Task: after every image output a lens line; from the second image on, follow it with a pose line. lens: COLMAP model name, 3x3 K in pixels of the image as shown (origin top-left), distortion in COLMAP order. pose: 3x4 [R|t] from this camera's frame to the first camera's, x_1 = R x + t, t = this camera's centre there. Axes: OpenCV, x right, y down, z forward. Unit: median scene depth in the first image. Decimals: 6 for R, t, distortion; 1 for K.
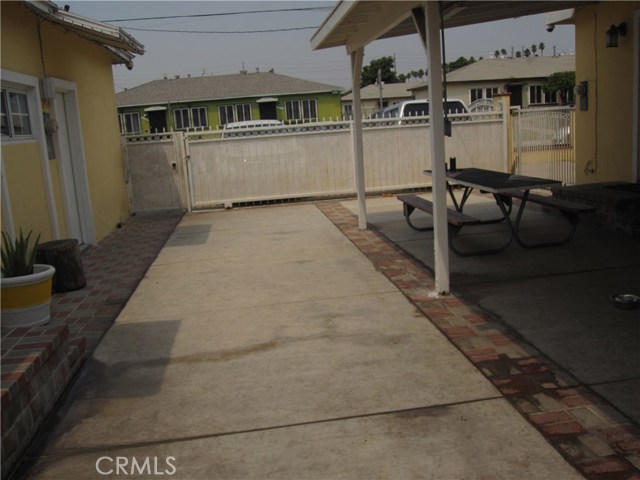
lens RADIAL K [[623.7, 0, 324.3], [0, 623.7, 239.5], [0, 0, 1]] dist [-0.062516, 0.000000]
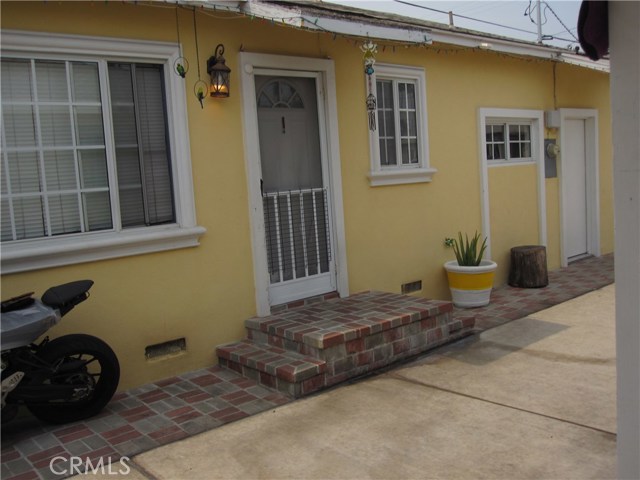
lens RADIAL K [[623.7, 0, 323.7], [0, 623.7, 239.1], [0, 0, 1]] dist [-0.062516, 0.000000]
pose [[0.556655, 0.123641, -0.821492, 0.568244], [-0.130328, 0.989615, 0.060632, -0.052839], [0.820457, 0.073312, 0.566988, -0.050389]]
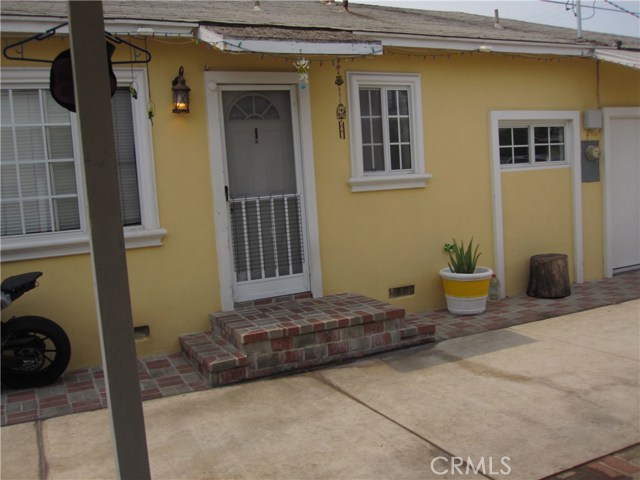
lens RADIAL K [[623.7, 0, 318.4], [0, 623.7, 237.7], [0, 0, 1]] dist [-0.062516, 0.000000]
pose [[0.317992, 0.141681, -0.937447, 0.847007], [-0.137064, 0.985254, 0.102413, -0.144672], [0.938133, 0.095924, 0.332722, 0.327666]]
